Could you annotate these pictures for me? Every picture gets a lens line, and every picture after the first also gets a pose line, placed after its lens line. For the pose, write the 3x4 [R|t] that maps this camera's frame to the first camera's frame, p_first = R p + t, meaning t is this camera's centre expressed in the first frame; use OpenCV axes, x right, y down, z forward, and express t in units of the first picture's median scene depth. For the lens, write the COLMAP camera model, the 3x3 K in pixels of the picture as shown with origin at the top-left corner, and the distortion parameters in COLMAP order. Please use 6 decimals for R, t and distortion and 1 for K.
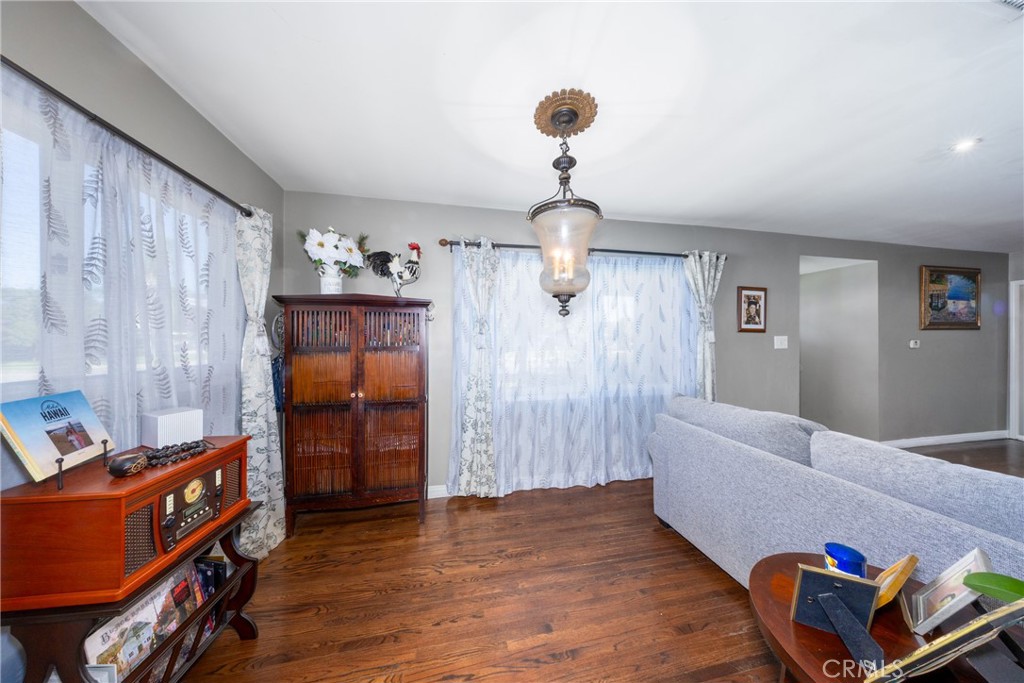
lens RADIAL K [[296.6, 0, 510.1], [0, 296.6, 341.0], [0, 0, 1]] dist [-0.001924, 0.000007]
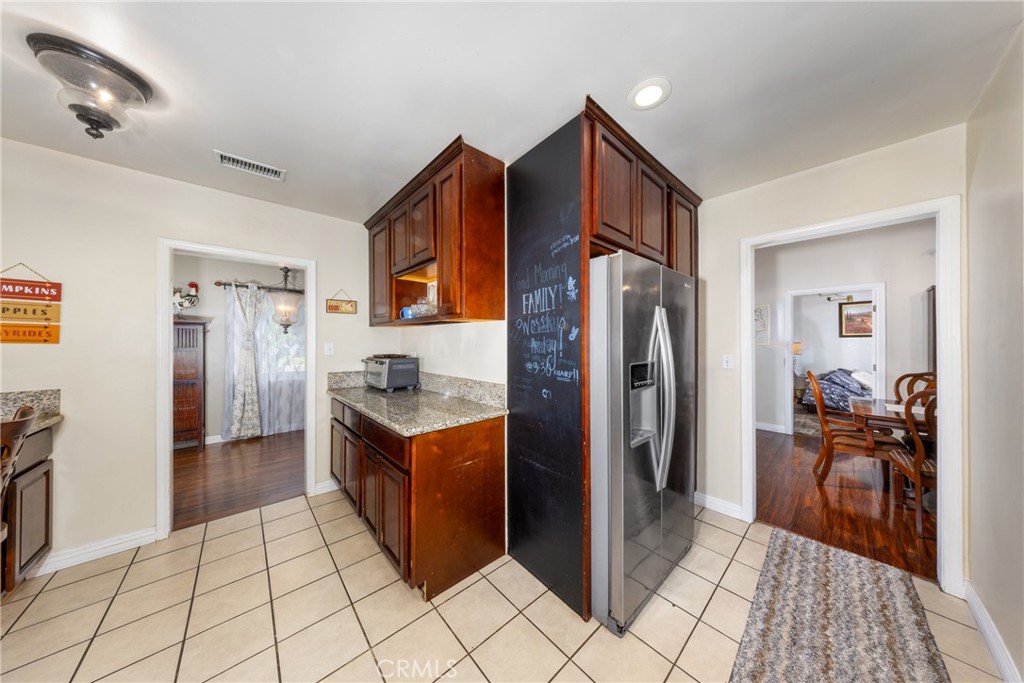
lens RADIAL K [[296.6, 0, 511.4], [0, 296.6, 343.5], [0, 0, 1]] dist [-0.001924, 0.000007]
pose [[0.868520, -0.003084, 0.495645, 0.362518], [0.002864, 0.999995, 0.001203, -0.005268], [-0.495646, 0.000375, 0.868525, -1.190163]]
